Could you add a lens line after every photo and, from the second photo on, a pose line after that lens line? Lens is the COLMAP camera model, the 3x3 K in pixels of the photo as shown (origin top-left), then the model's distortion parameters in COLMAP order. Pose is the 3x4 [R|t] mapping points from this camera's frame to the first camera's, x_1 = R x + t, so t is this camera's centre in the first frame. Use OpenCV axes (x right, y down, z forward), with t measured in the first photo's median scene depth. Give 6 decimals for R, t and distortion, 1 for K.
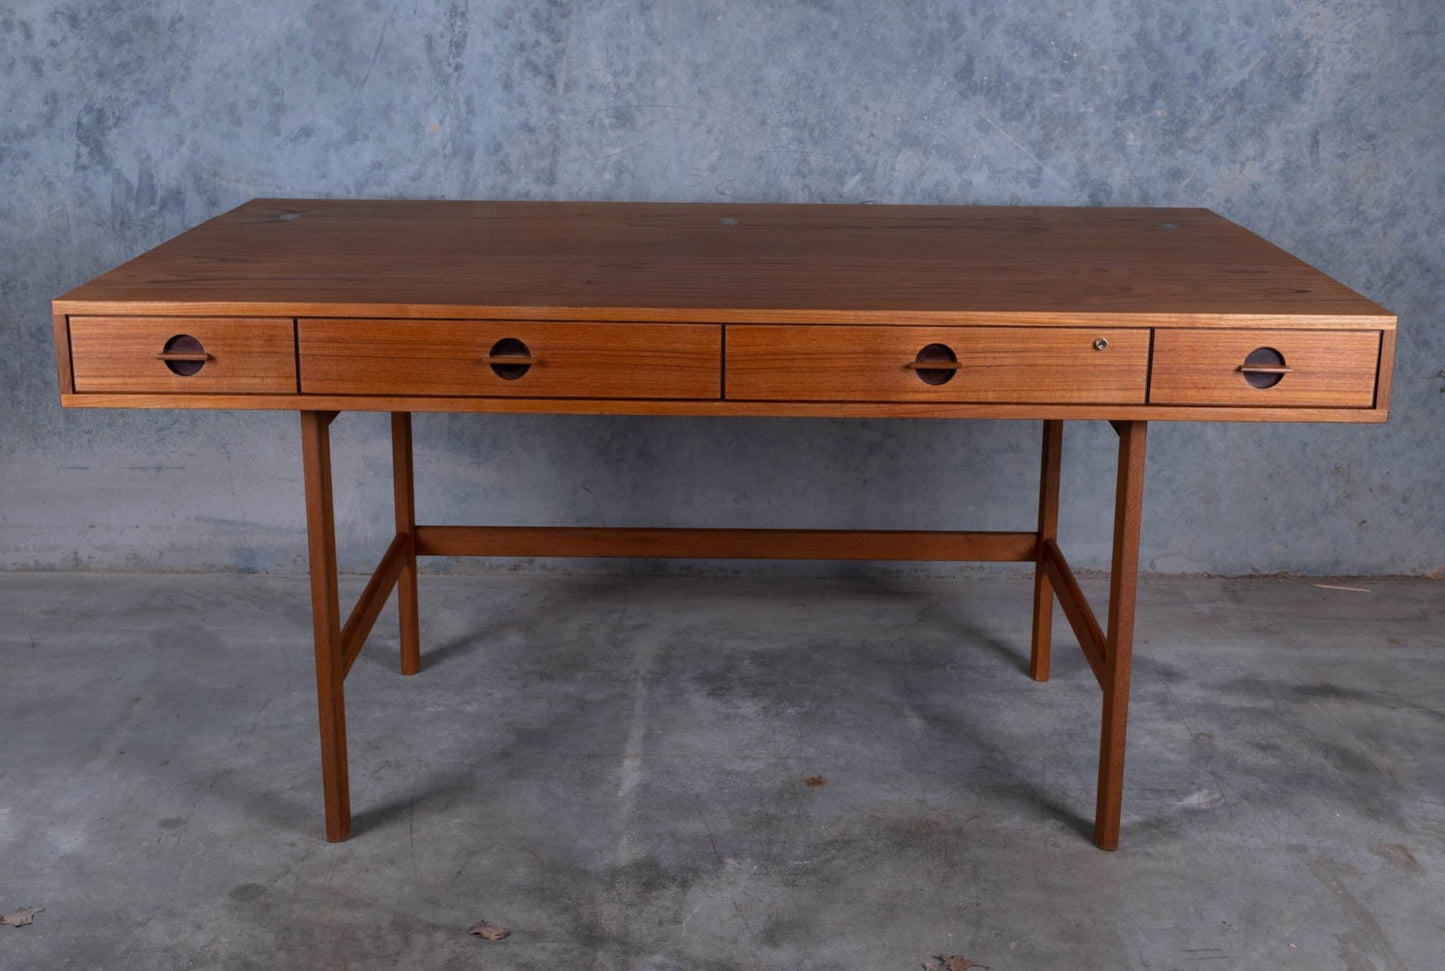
lens RADIAL K [[1865.0, 0, 722.5], [0, 1865.0, 485.5], [0, 0, 1]] dist [-0.004941, 0.009618]
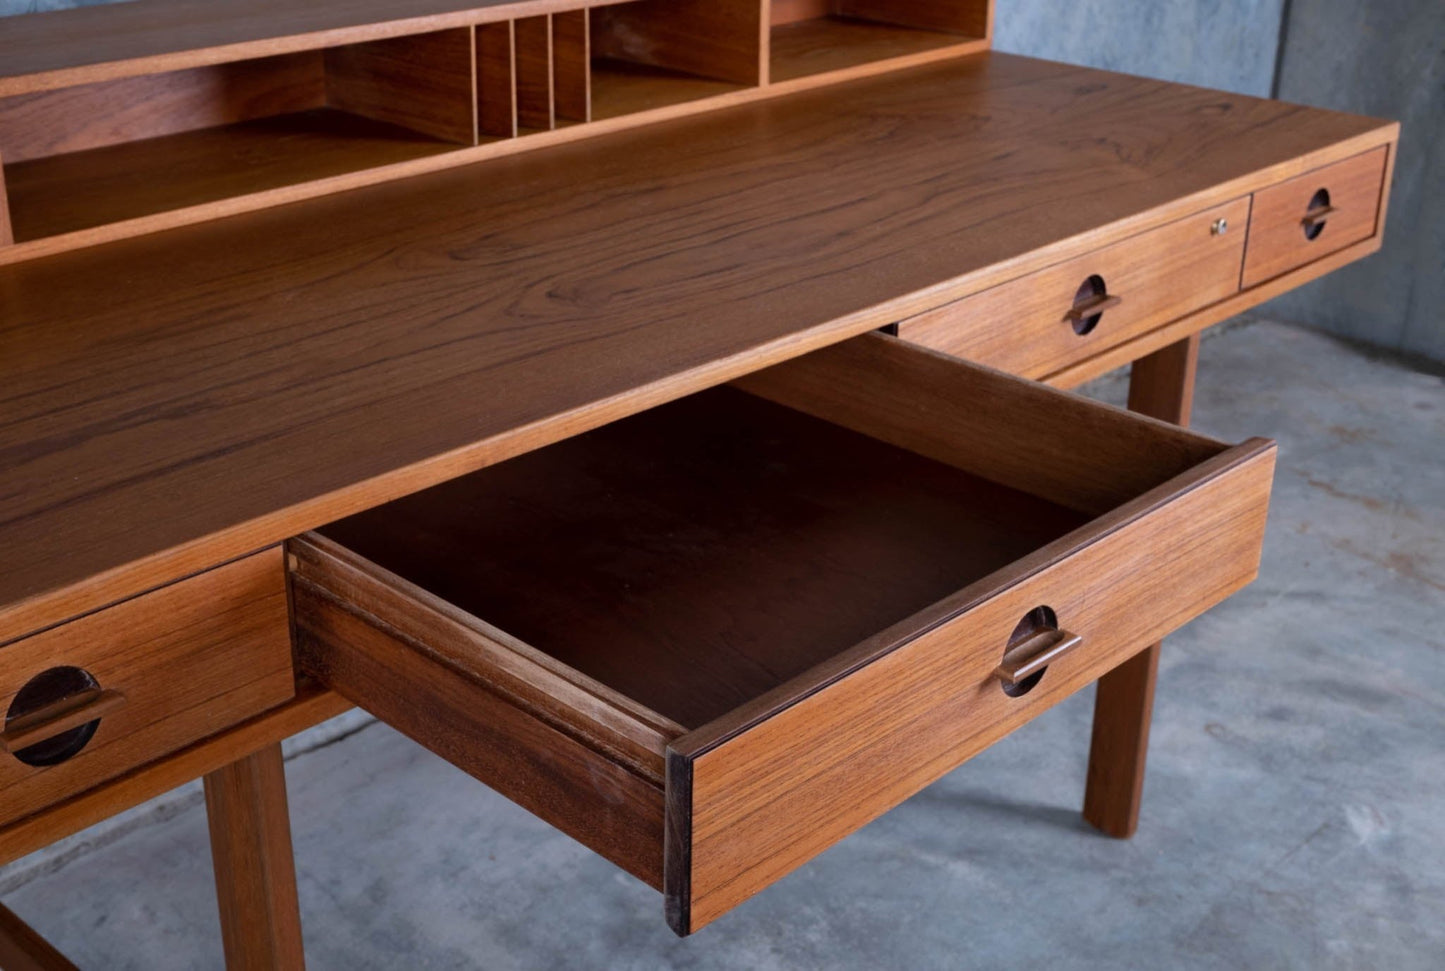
lens RADIAL K [[1872.3, 0, 720.0], [0, 1872.3, 465.1], [0, 0, 1]] dist [0.002002, 0.010682]
pose [[0.679843, -0.287249, 0.674760, -0.322459], [0.196610, 0.957805, 0.209652, -0.149541], [-0.706511, -0.009866, 0.707633, 0.515920]]
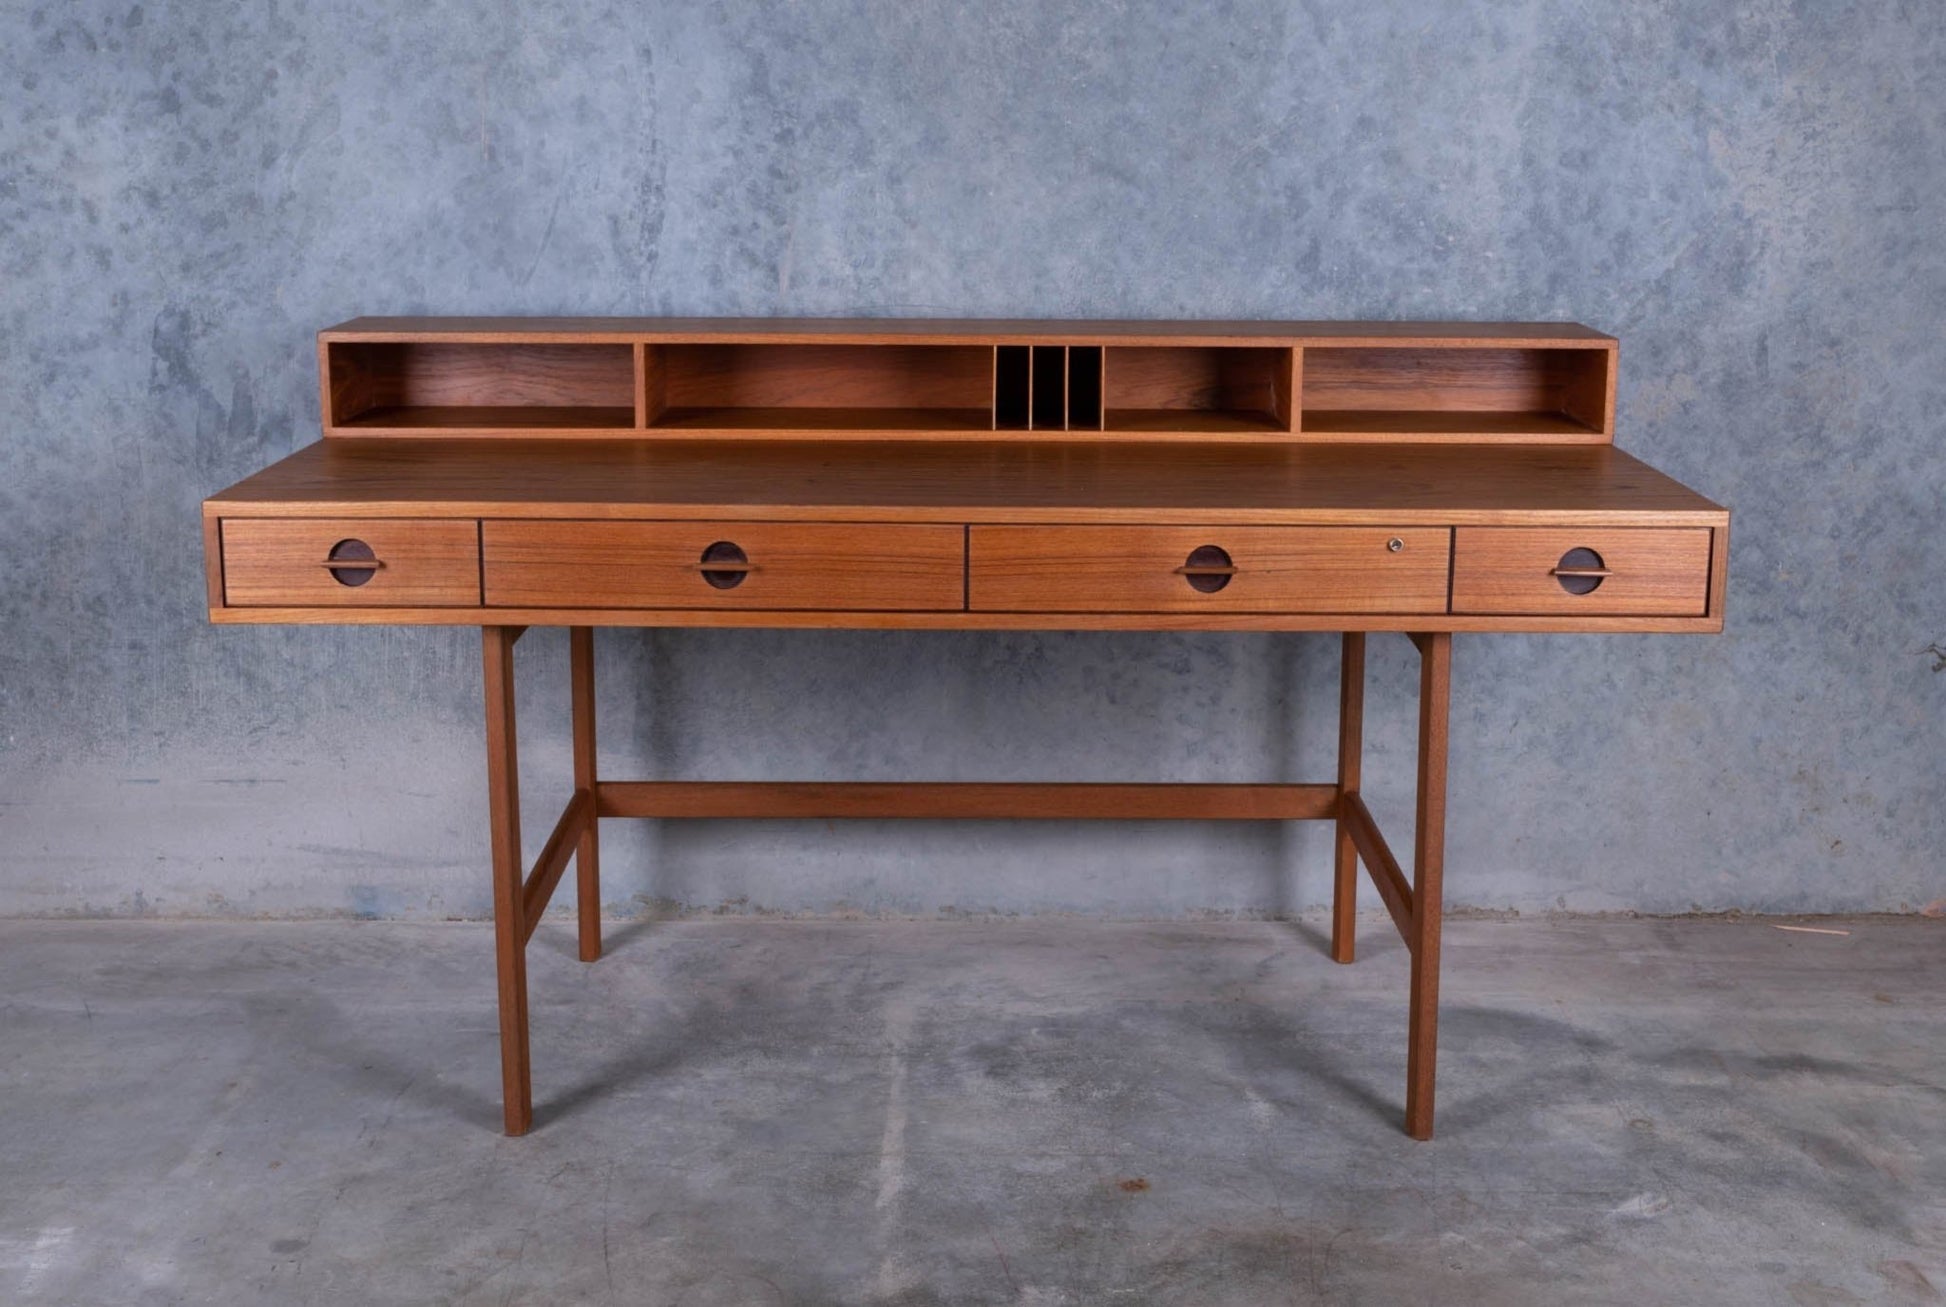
lens RADIAL K [[2511.6, 0, 973.0], [0, 2511.6, 653.5], [0, 0, 1]] dist [-0.004941, 0.009618]
pose [[0.999931, -0.005043, 0.010587, -0.020931], [0.005704, 0.997977, -0.063312, 0.005695], [-0.010246, 0.063368, 0.997938, -0.026532]]
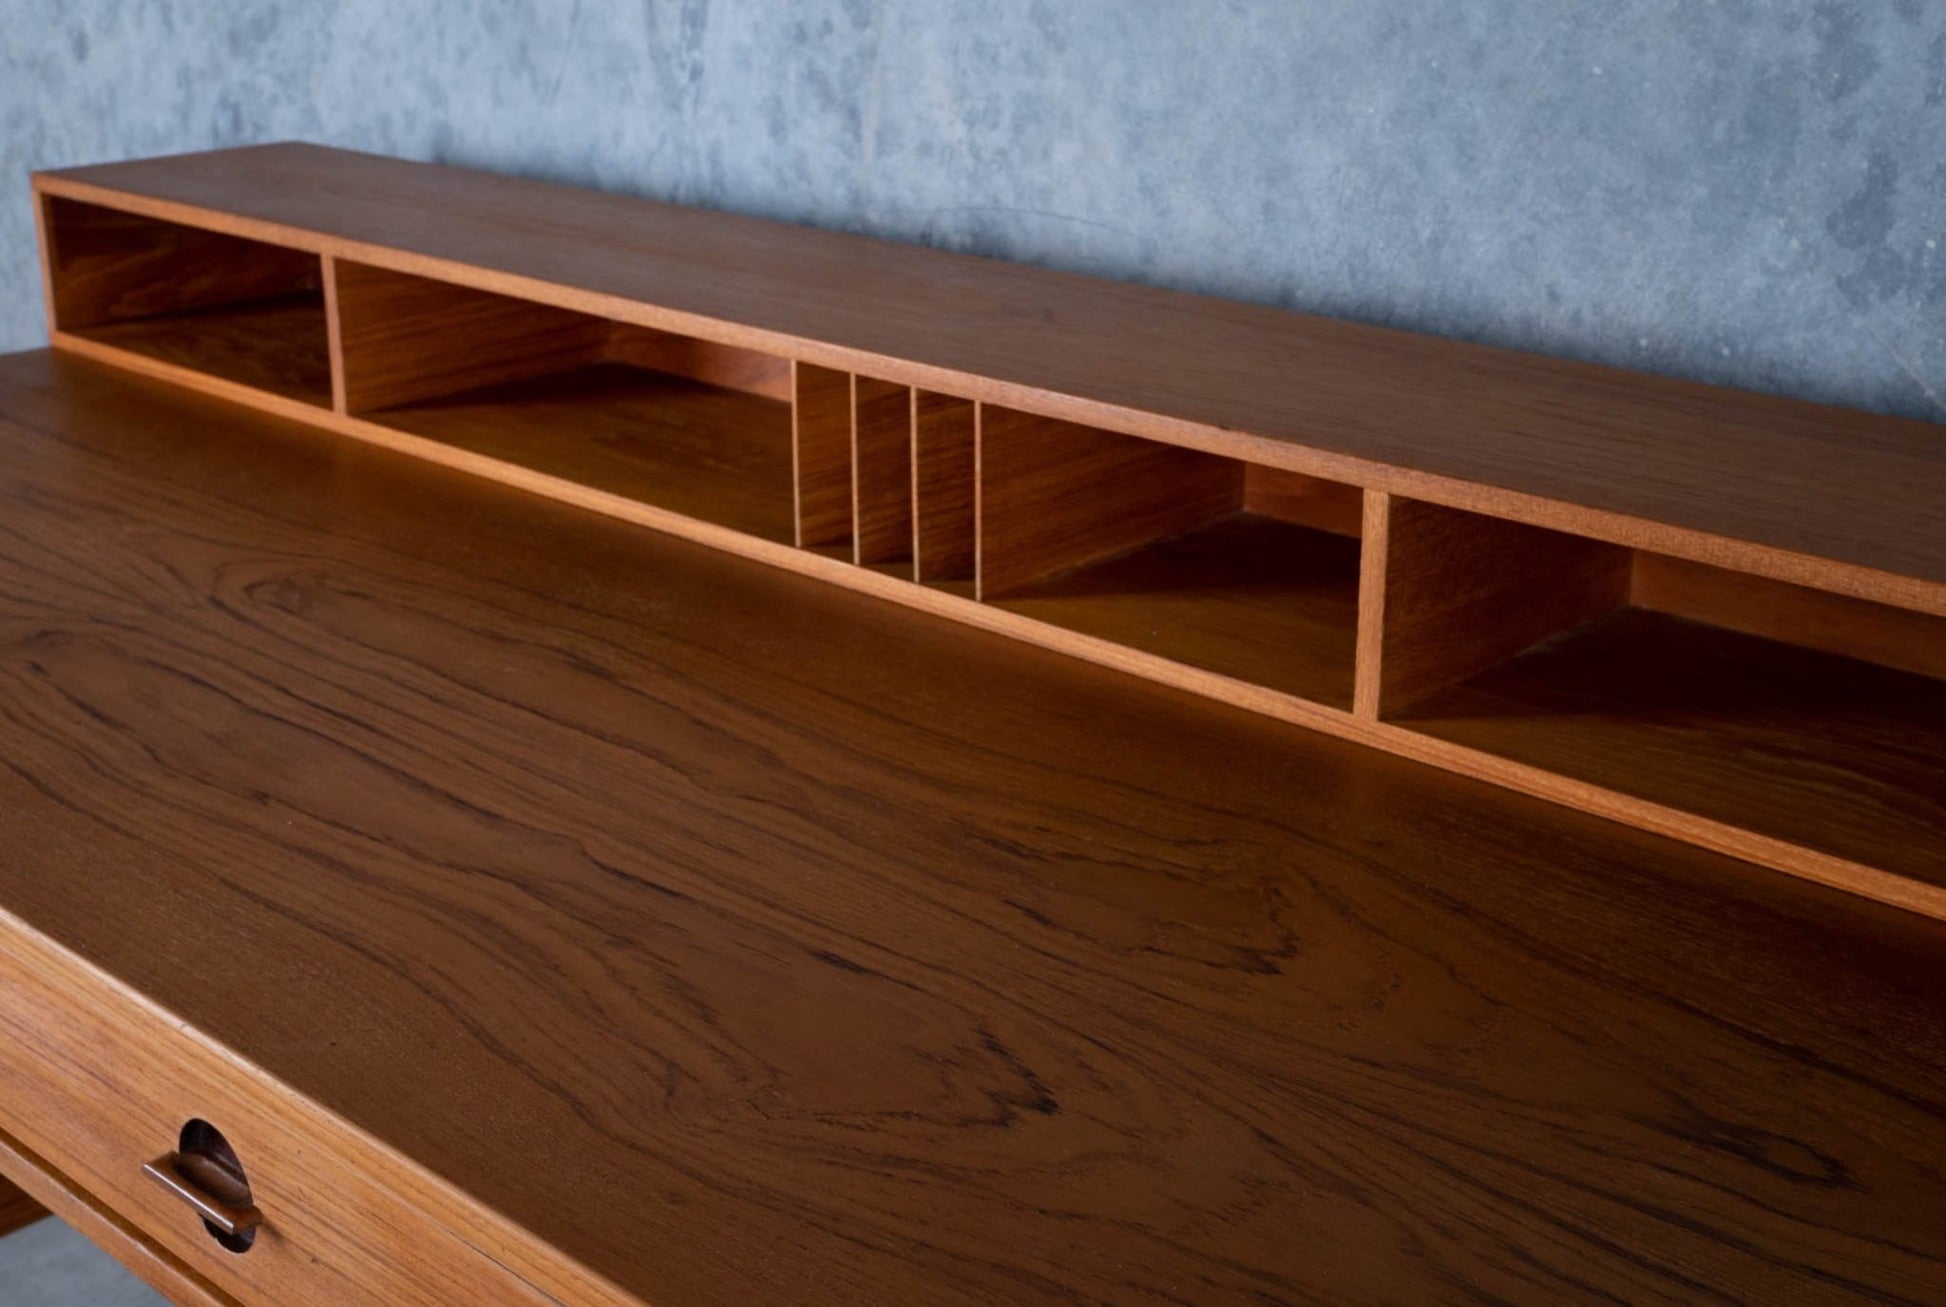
lens RADIAL K [[2511.6, 0, 973.0], [0, 2511.6, 653.5], [0, 0, 1]] dist [-0.004941, 0.009618]
pose [[0.731469, 0.219254, -0.645663, 0.293201], [-0.180693, 0.975369, 0.126510, -0.180240], [0.657497, 0.024129, 0.753070, 0.623201]]
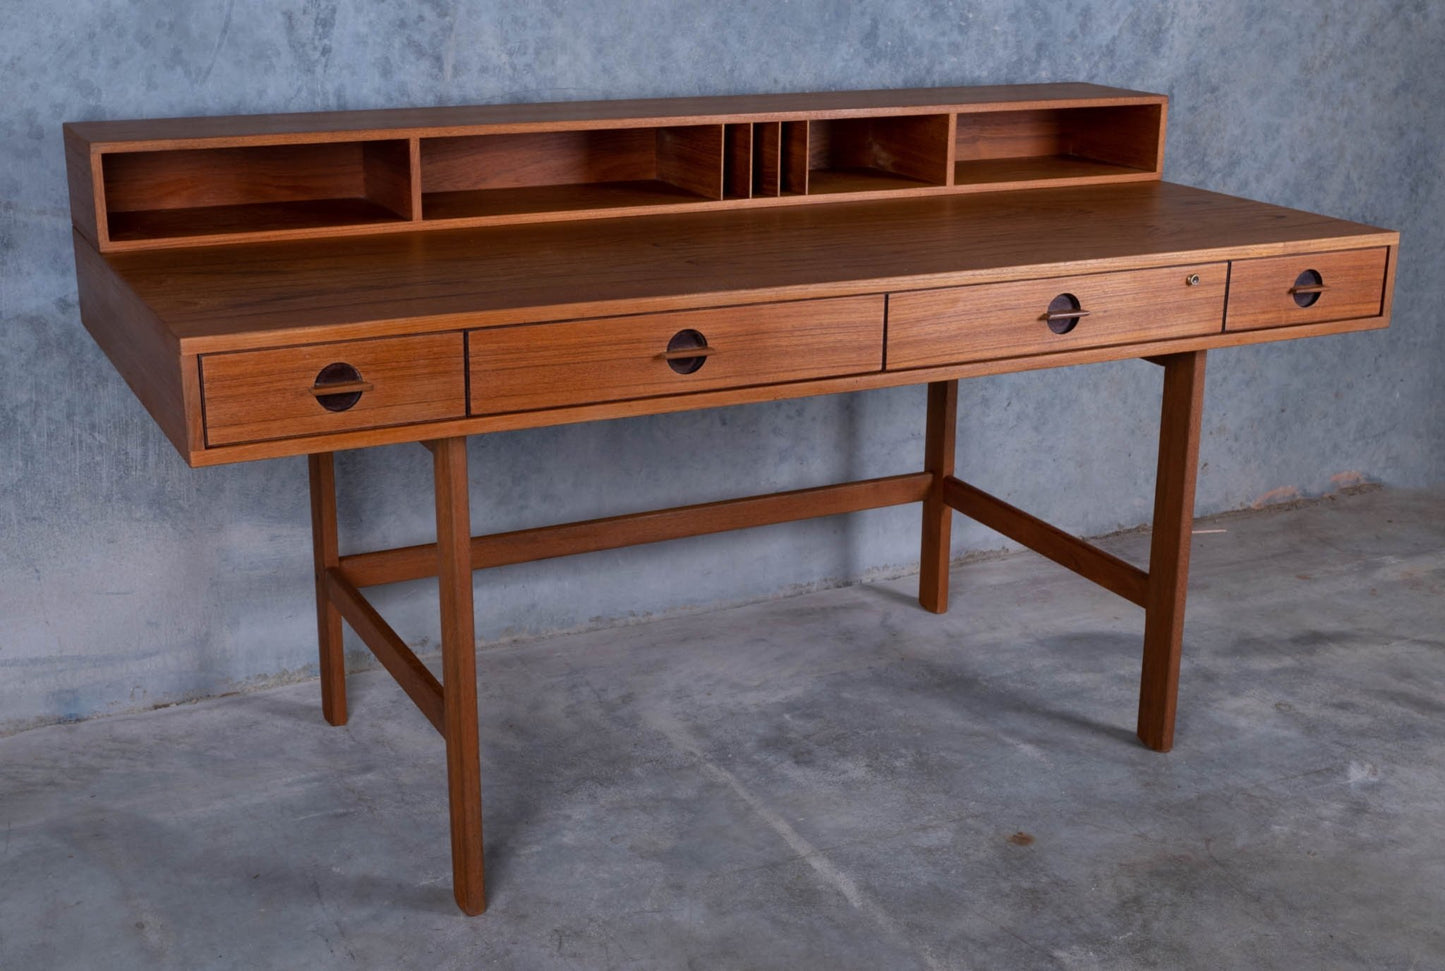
lens RADIAL K [[1867.3, 0, 724.7], [0, 1867.3, 478.7], [0, 0, 1]] dist [0.003900, -0.043827]
pose [[0.889540, -0.134214, 0.436698, -0.364184], [0.123606, 0.990927, 0.052769, -0.063860], [-0.439819, 0.007038, 0.898059, 0.207597]]
